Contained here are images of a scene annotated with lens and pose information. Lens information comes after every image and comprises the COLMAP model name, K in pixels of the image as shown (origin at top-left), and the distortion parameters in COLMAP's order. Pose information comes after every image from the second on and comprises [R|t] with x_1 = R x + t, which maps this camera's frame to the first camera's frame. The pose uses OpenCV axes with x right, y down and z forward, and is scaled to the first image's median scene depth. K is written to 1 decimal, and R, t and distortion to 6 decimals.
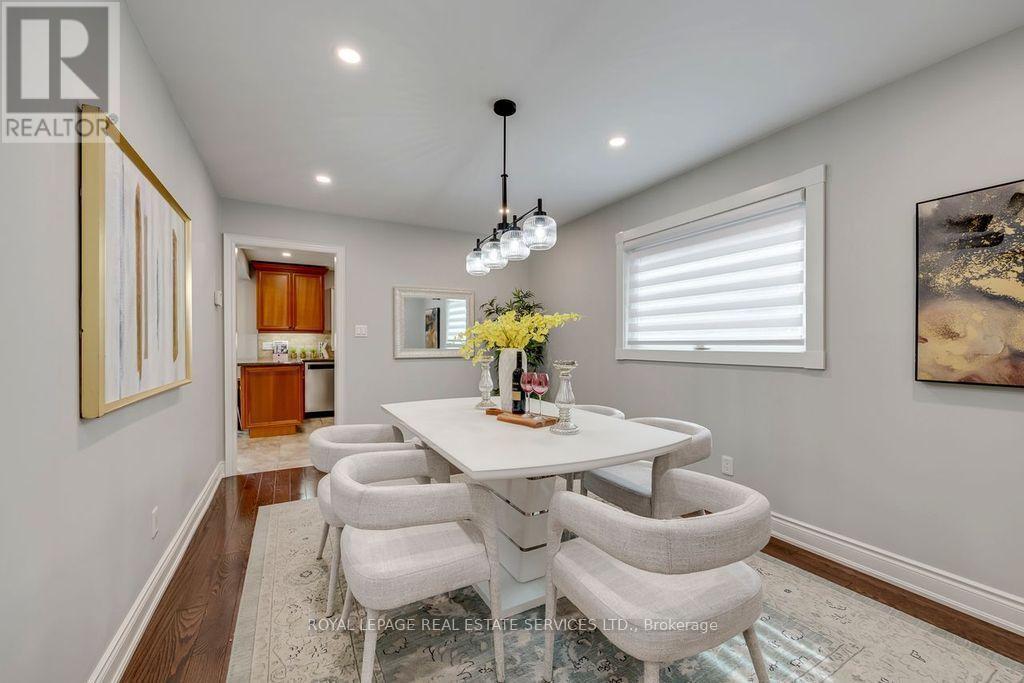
lens RADIAL K [[411.9, 0, 512.0], [0, 411.9, 341.5], [0, 0, 1]] dist [-0.001758, -0.000190]
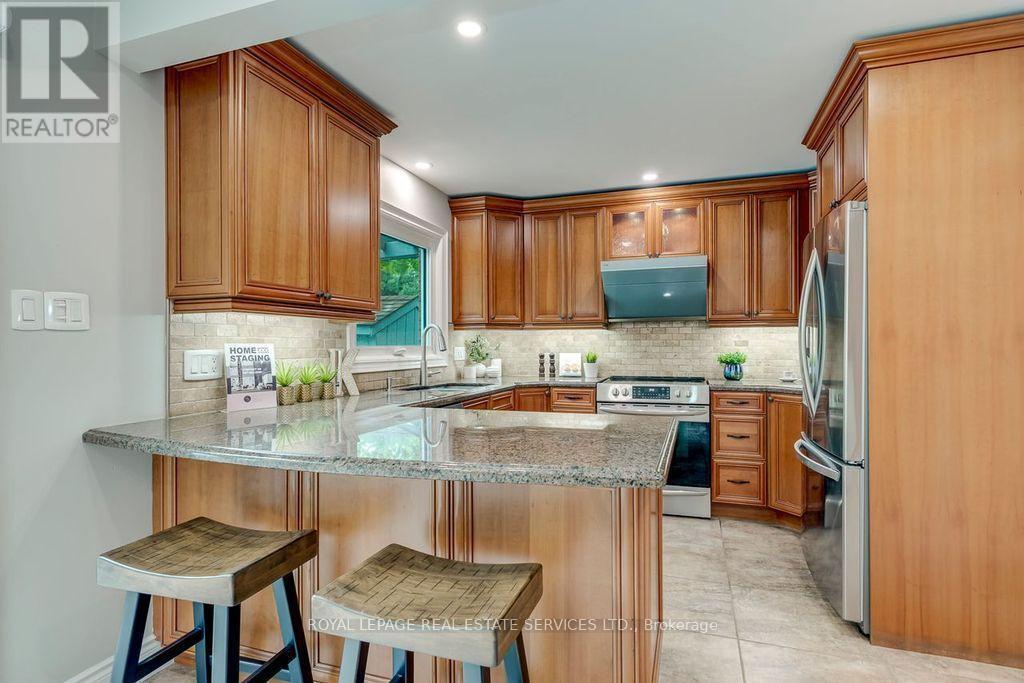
lens RADIAL K [[521.2, 0, 512.0], [0, 521.2, 341.5], [0, 0, 1]] dist [0.001399, 0.000018]
pose [[0.736133, 0.003427, 0.676829, -1.308073], [-0.002435, 0.999994, -0.002415, -0.005392], [-0.676833, 0.000130, 0.736137, 1.239084]]
